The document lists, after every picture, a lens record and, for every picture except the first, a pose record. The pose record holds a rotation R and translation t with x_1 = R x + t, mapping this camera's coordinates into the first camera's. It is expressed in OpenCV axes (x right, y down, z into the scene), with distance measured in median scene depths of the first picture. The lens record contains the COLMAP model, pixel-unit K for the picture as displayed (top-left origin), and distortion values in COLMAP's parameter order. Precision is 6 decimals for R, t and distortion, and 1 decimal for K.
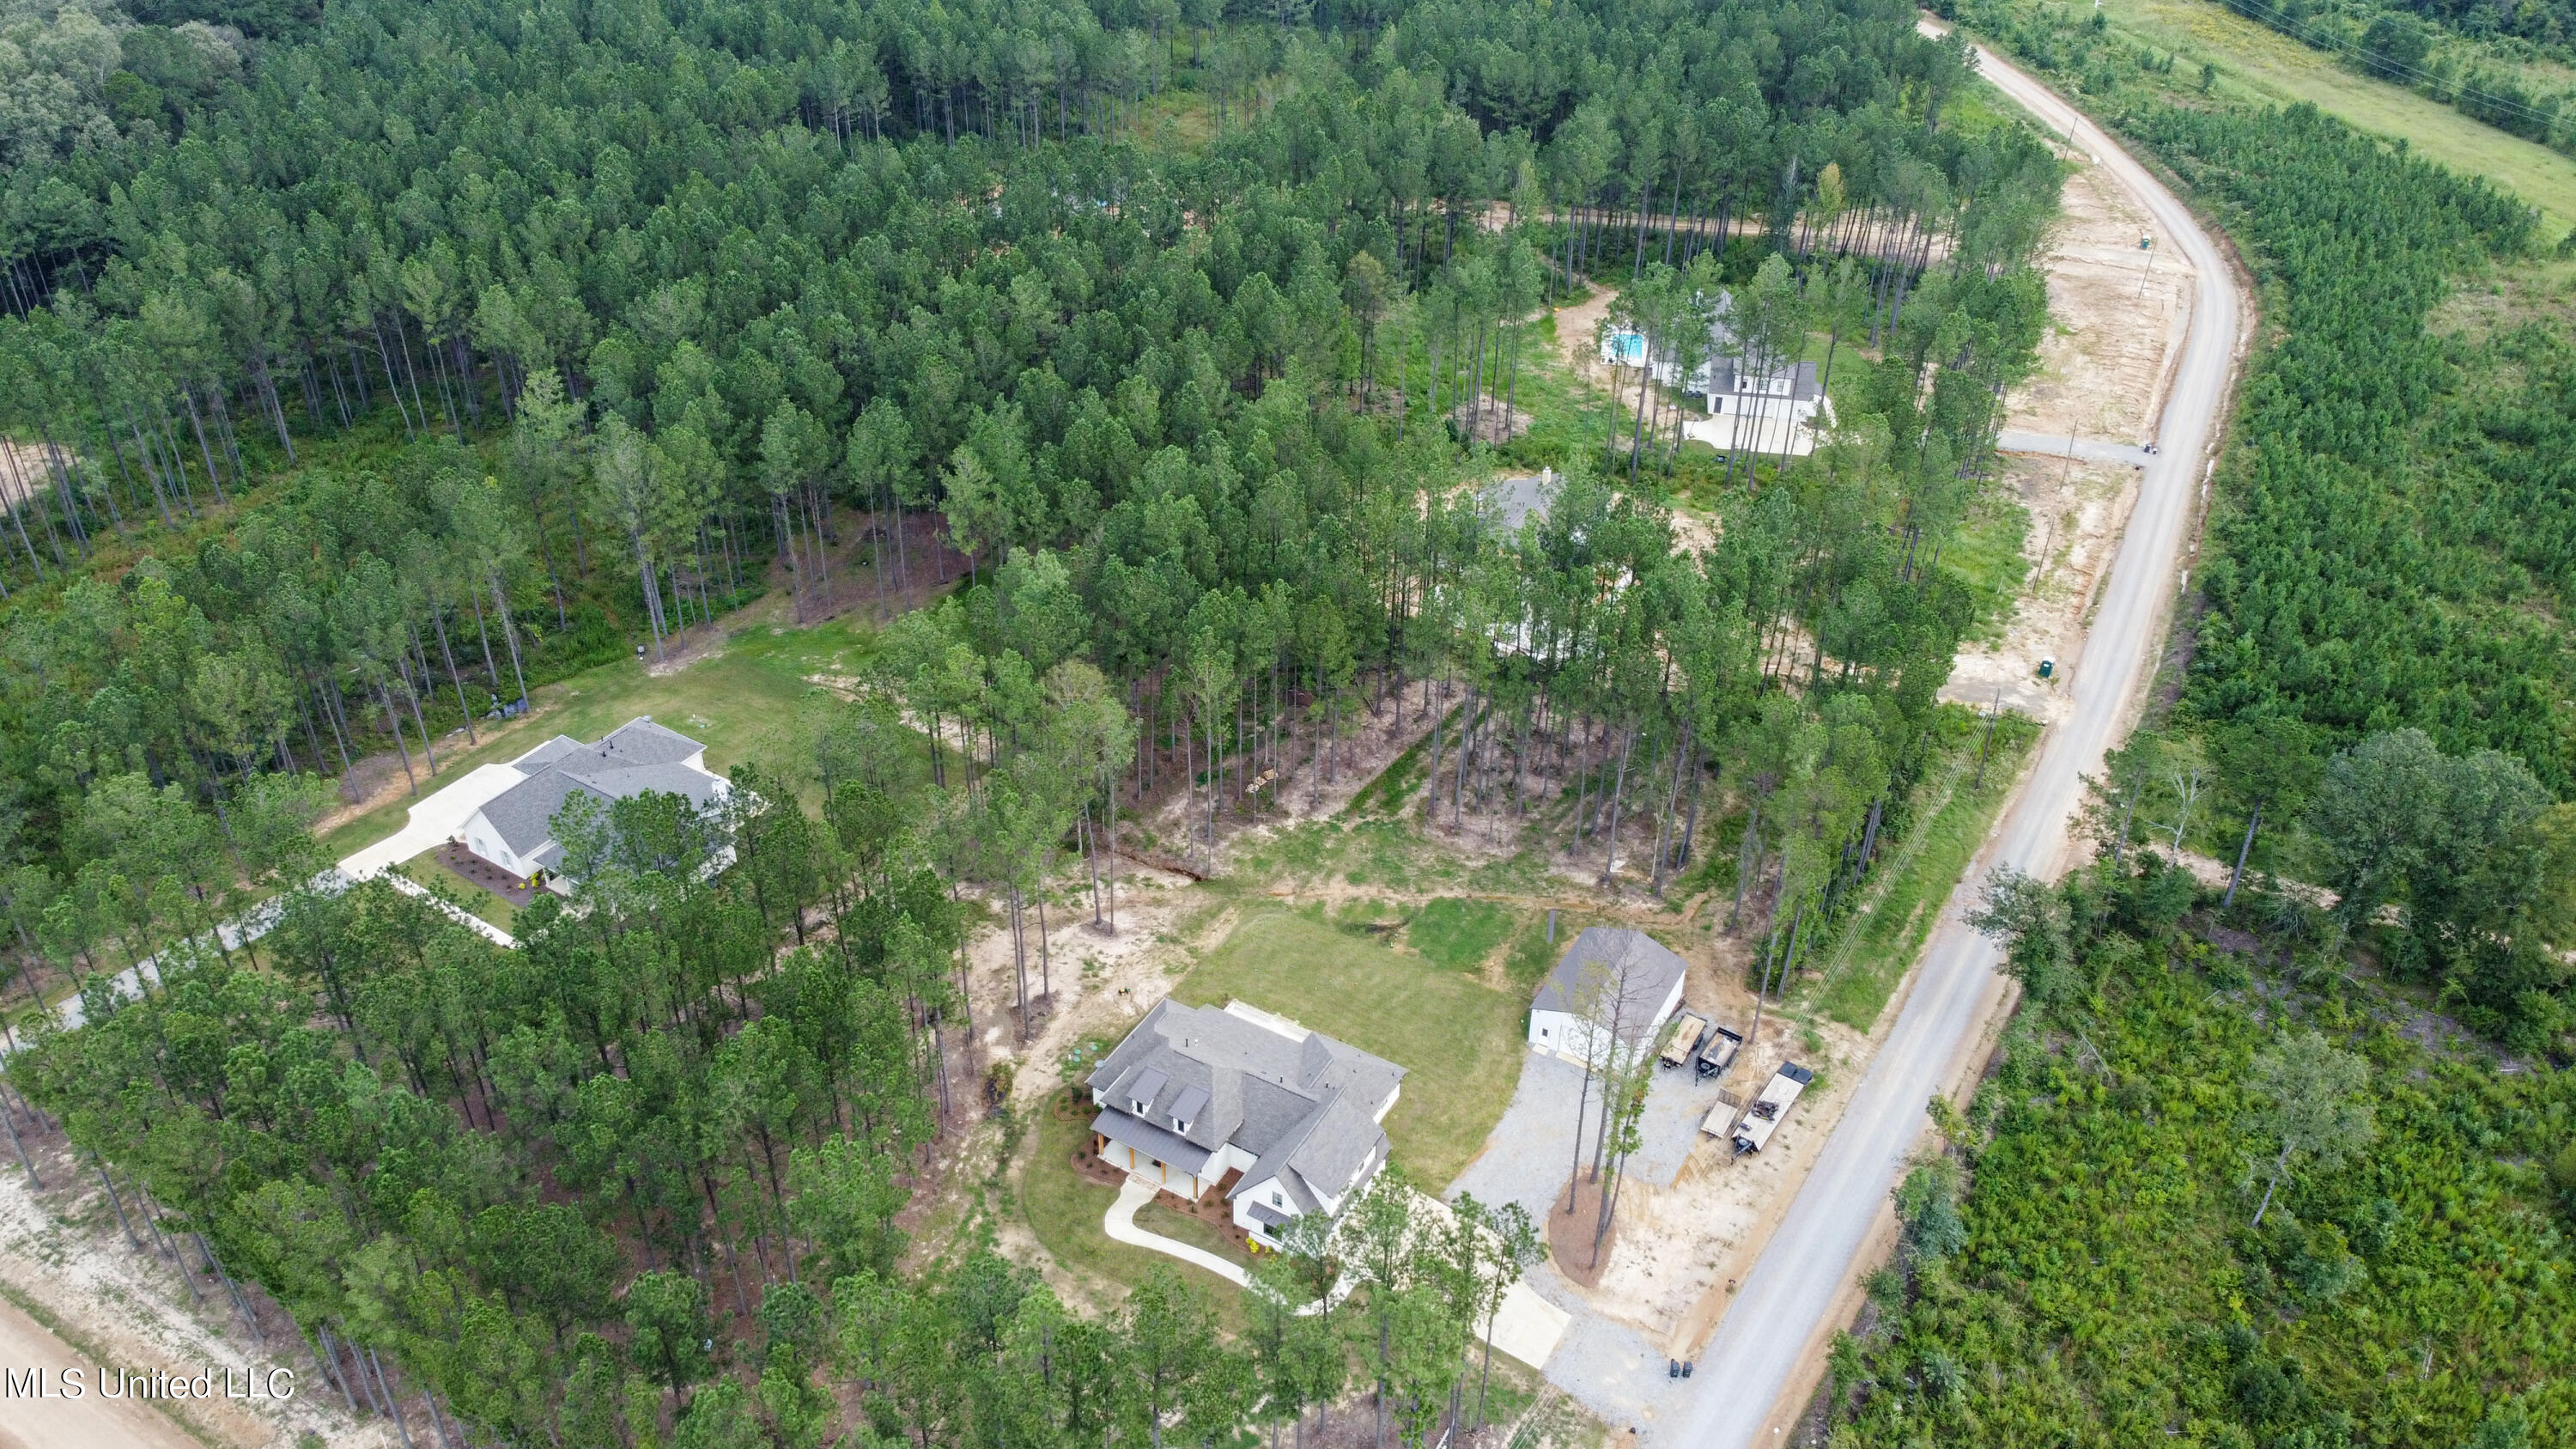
lens RADIAL K [[1946.9, 0, 1278.5], [0, 1946.9, 724.9], [0, 0, 1]] dist [0.008970, -0.011767]
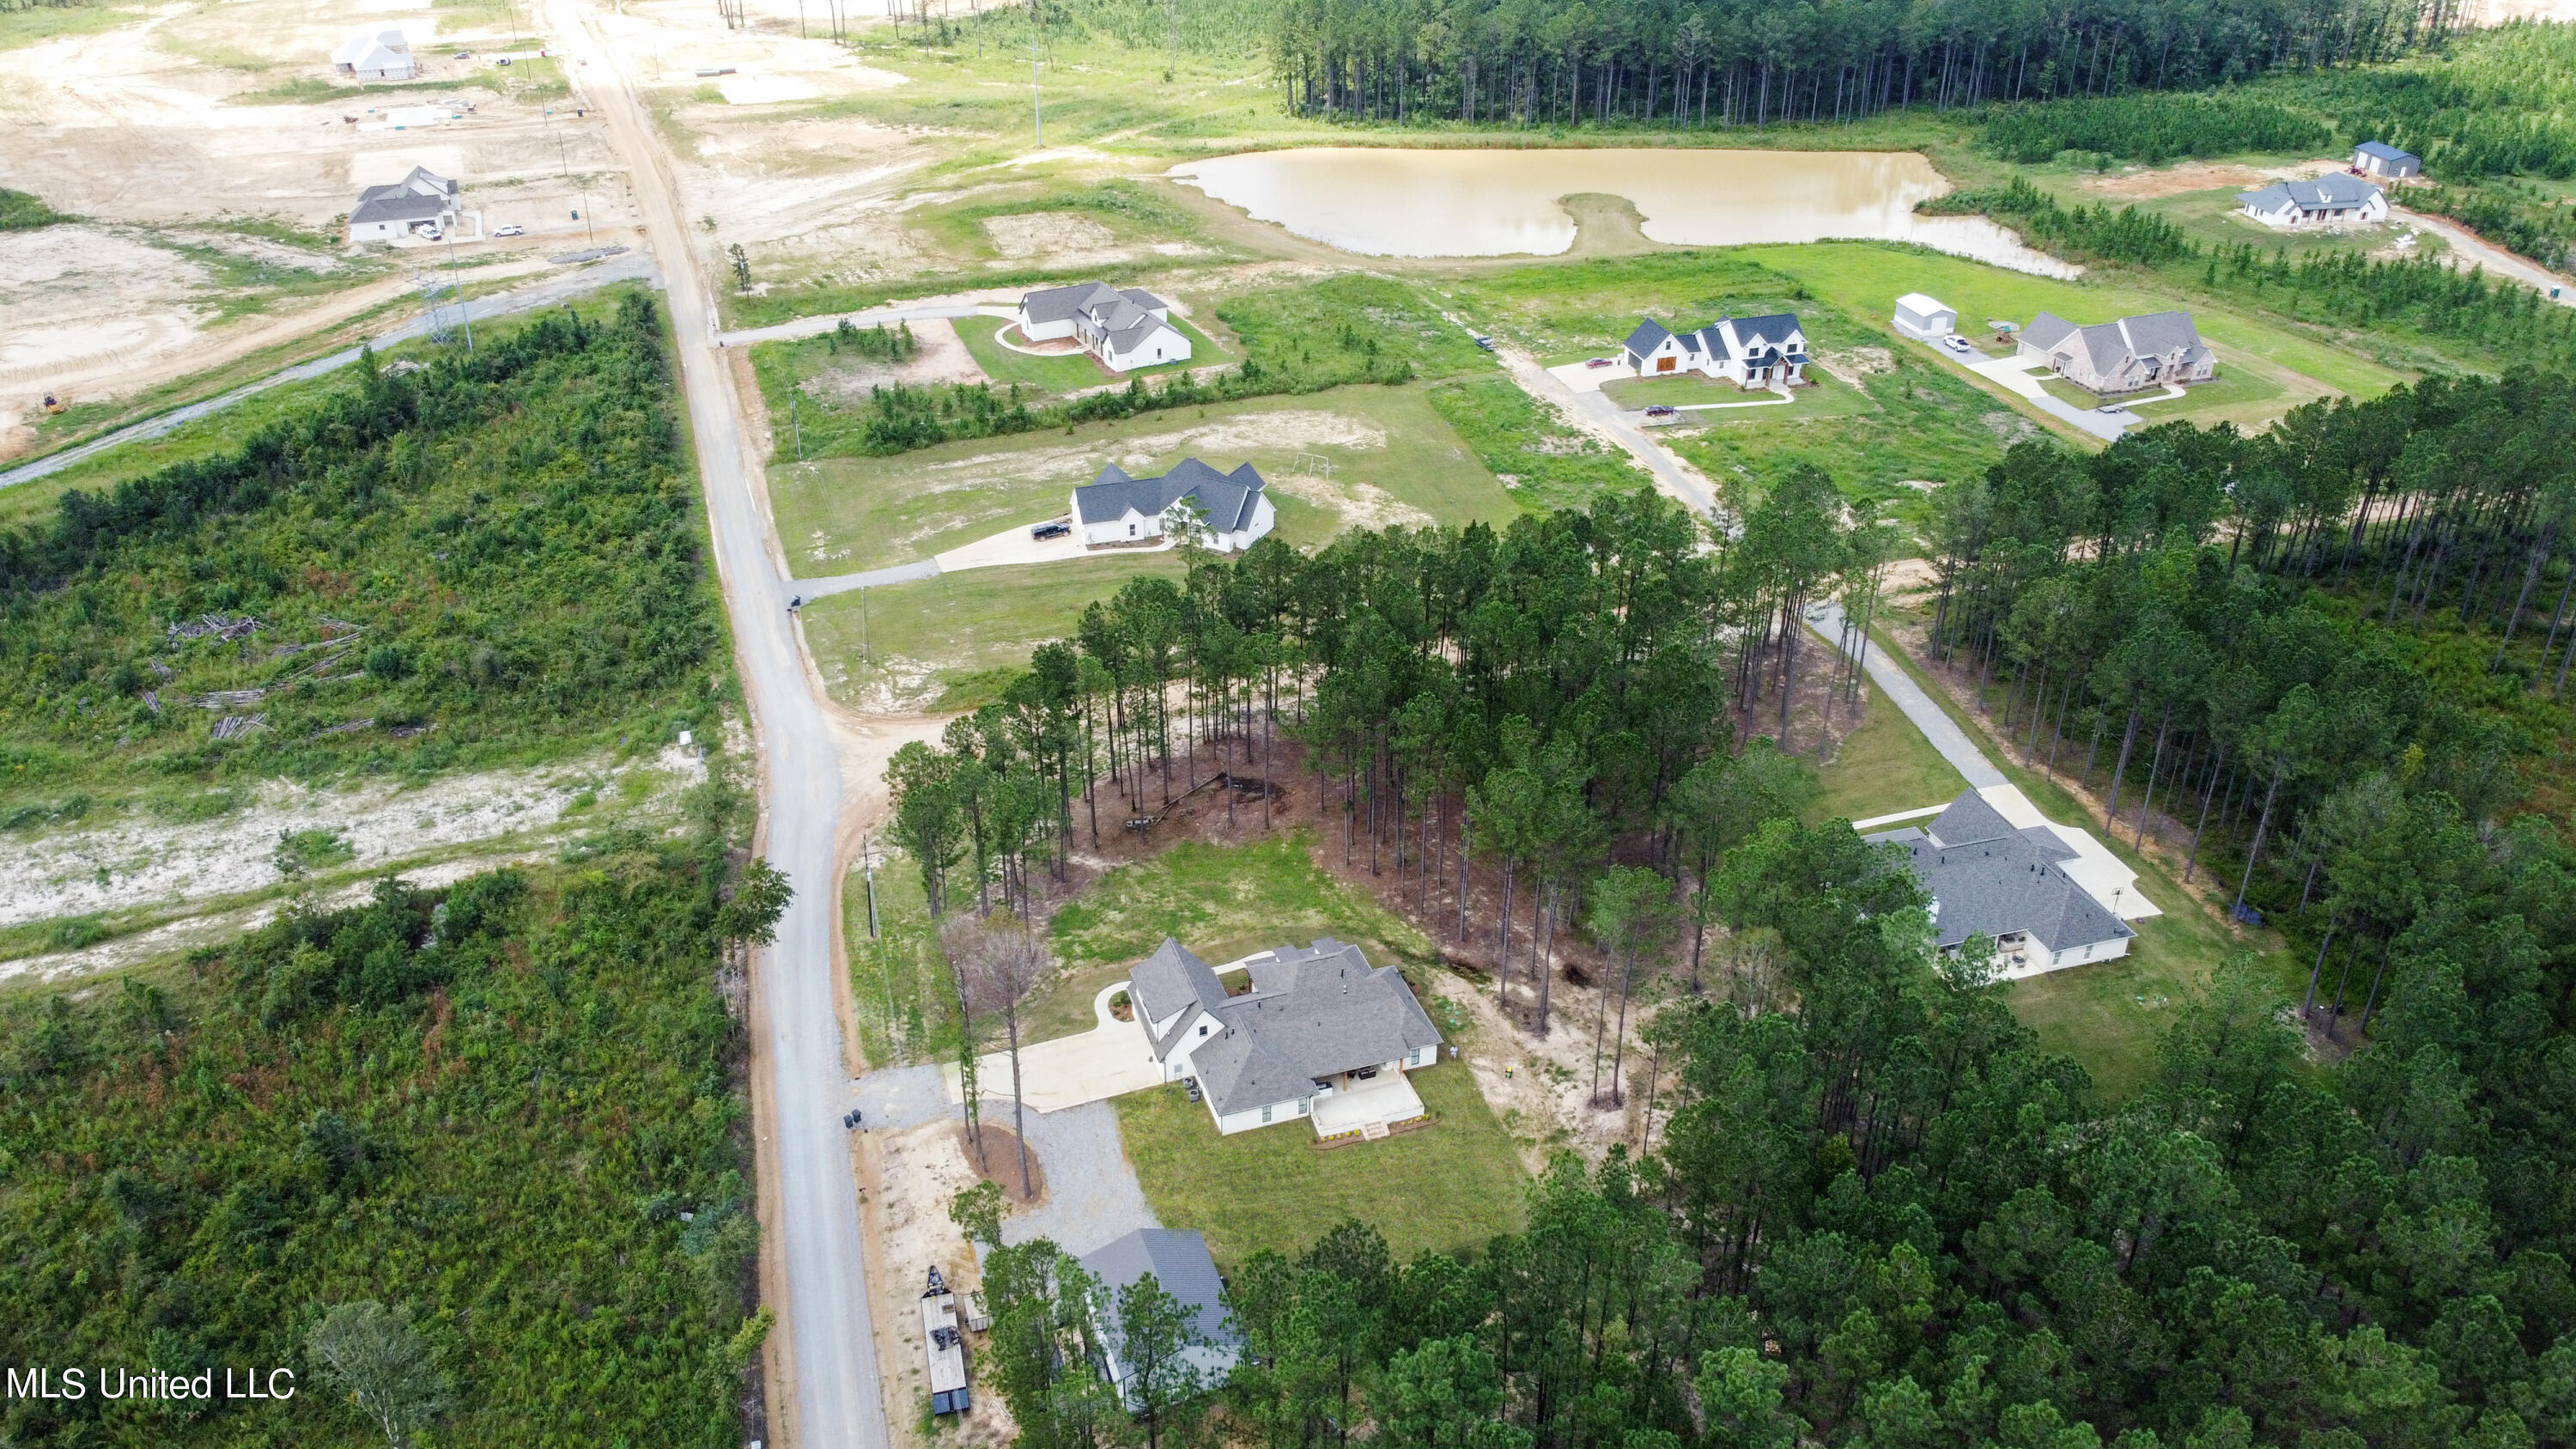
lens RADIAL K [[1946.9, 0, 1278.5], [0, 1946.9, 724.9], [0, 0, 1]] dist [0.008970, -0.011767]
pose [[-0.653591, 0.367797, -0.661471, 0.565960], [-0.431751, 0.536635, 0.724992, -0.604197], [0.621619, 0.759439, -0.191943, 0.918729]]
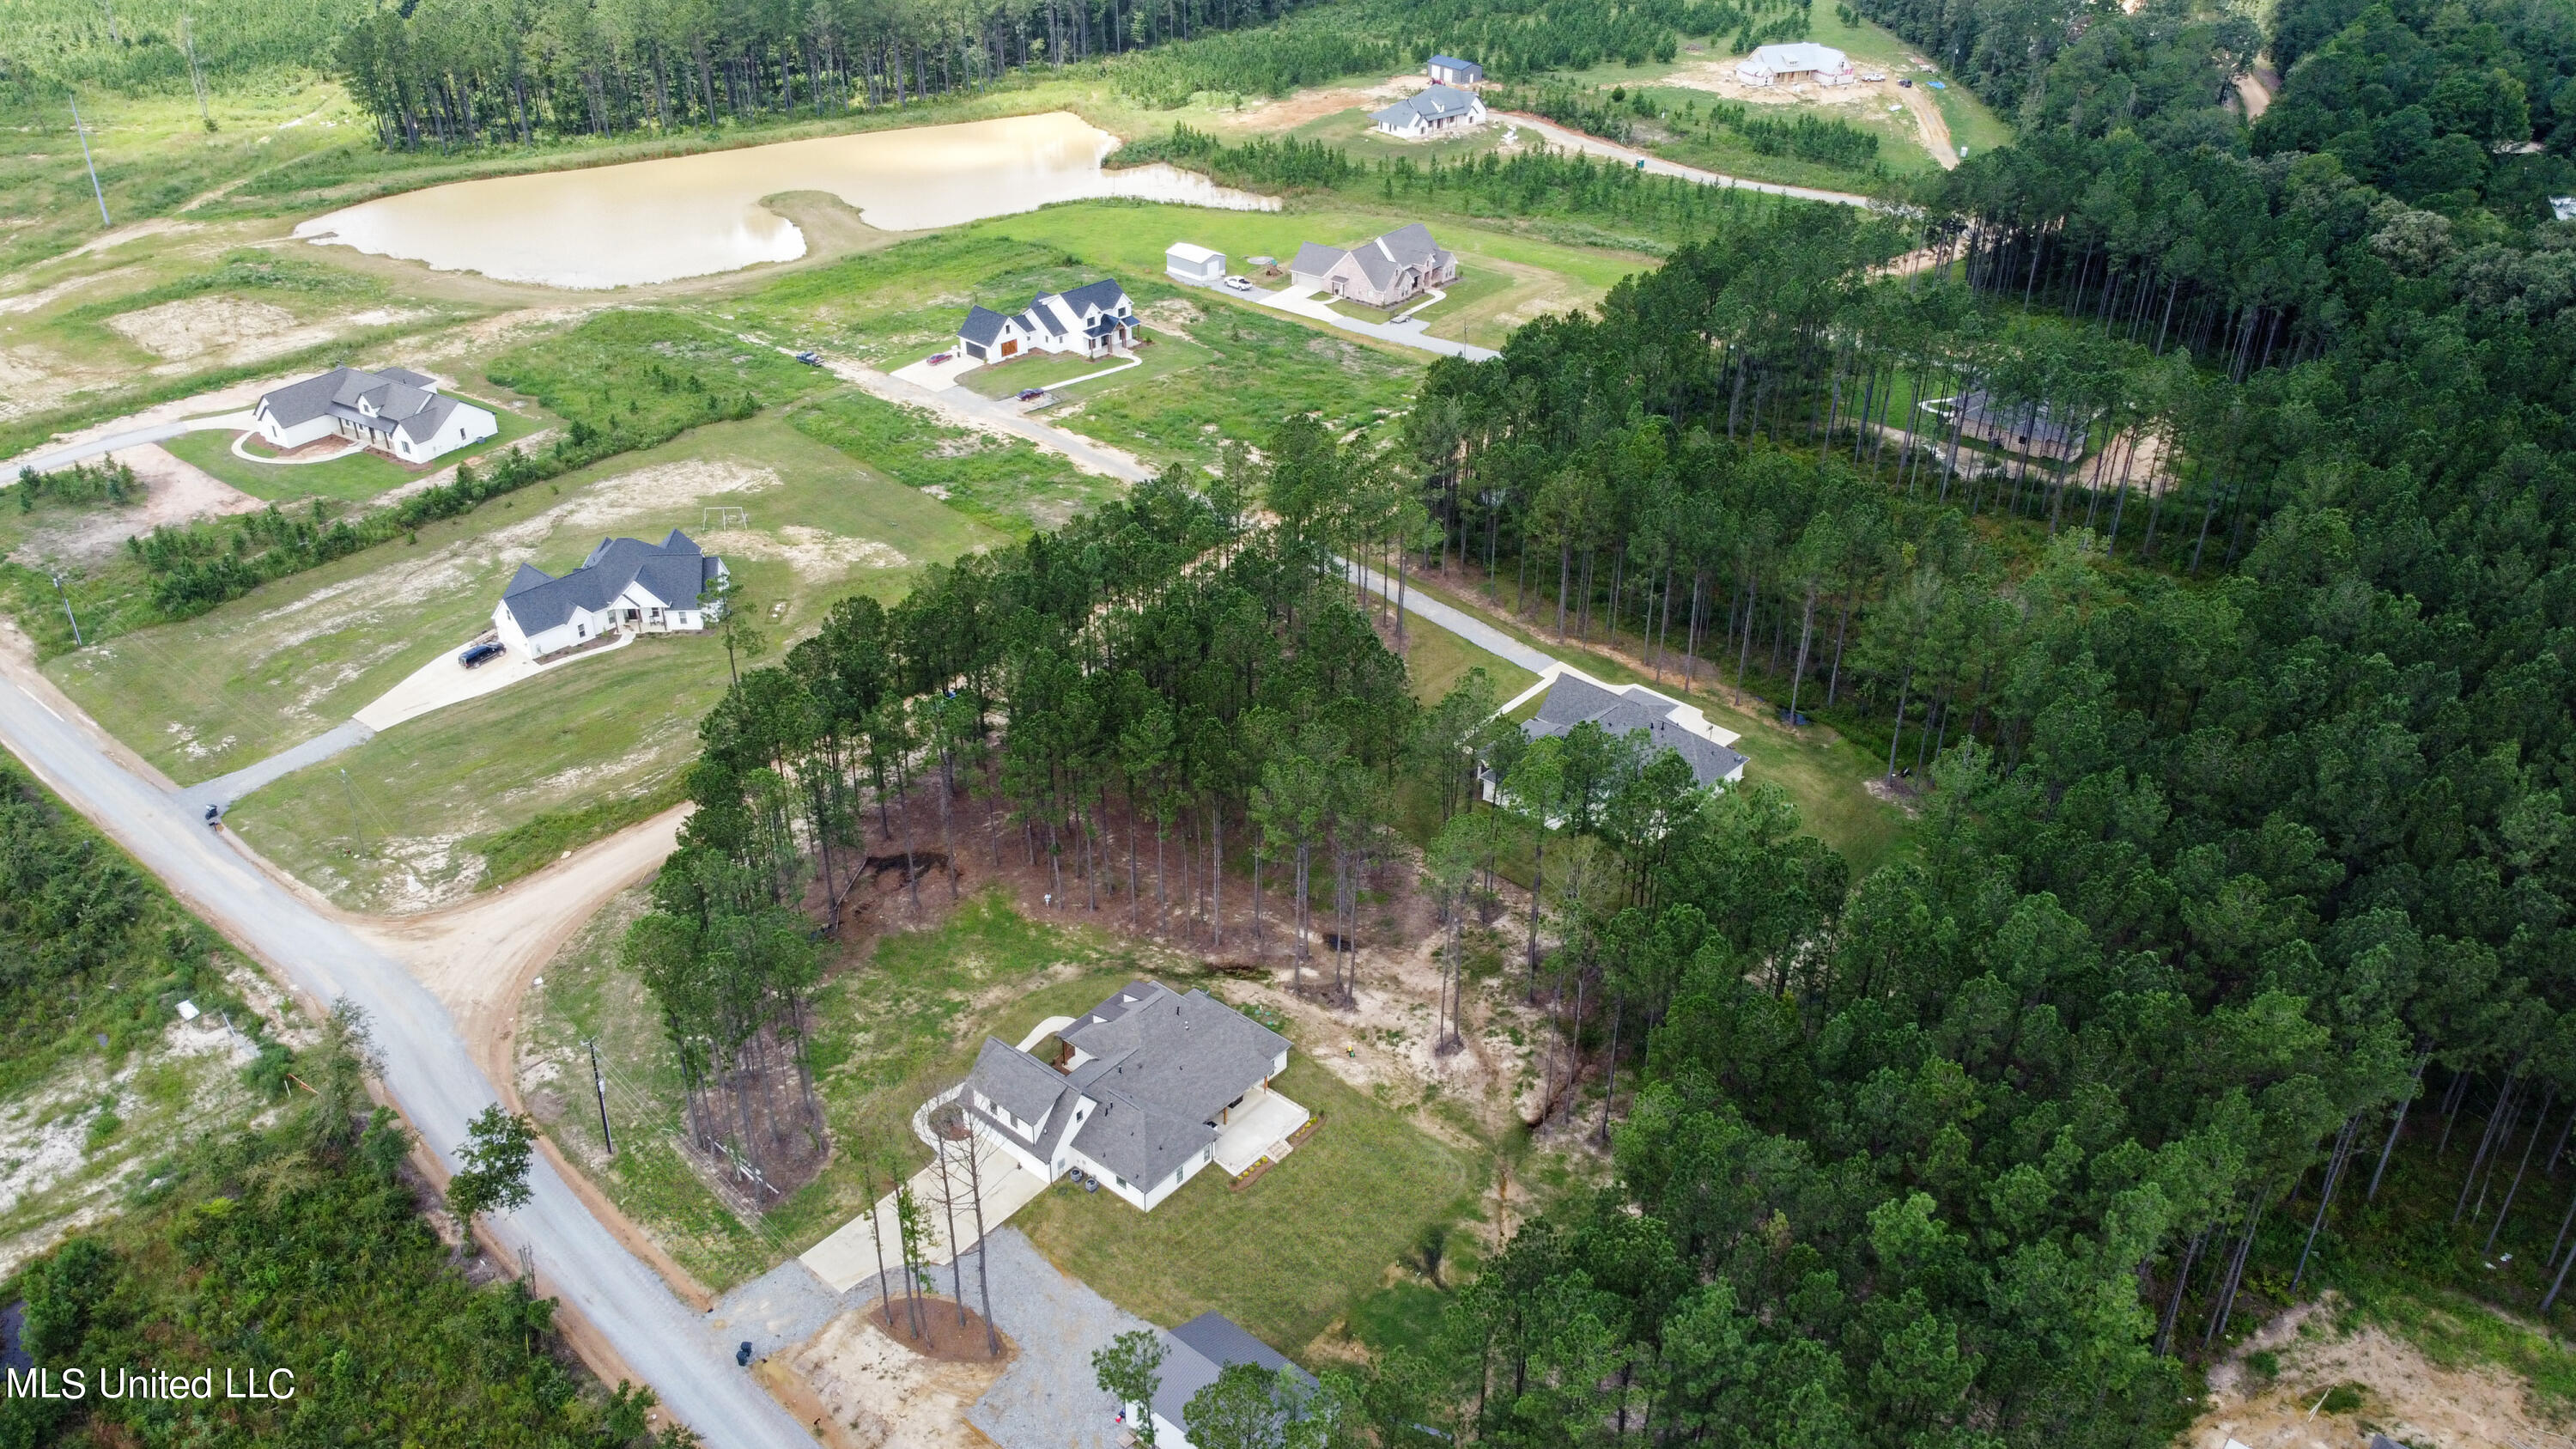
lens RADIAL K [[1946.9, 0, 1278.5], [0, 1946.9, 724.9], [0, 0, 1]] dist [0.008970, -0.011767]
pose [[-0.174160, 0.489254, -0.854575, 0.670644], [-0.559989, 0.664639, 0.494638, -0.432123], [0.809988, 0.564699, 0.158223, 0.664361]]
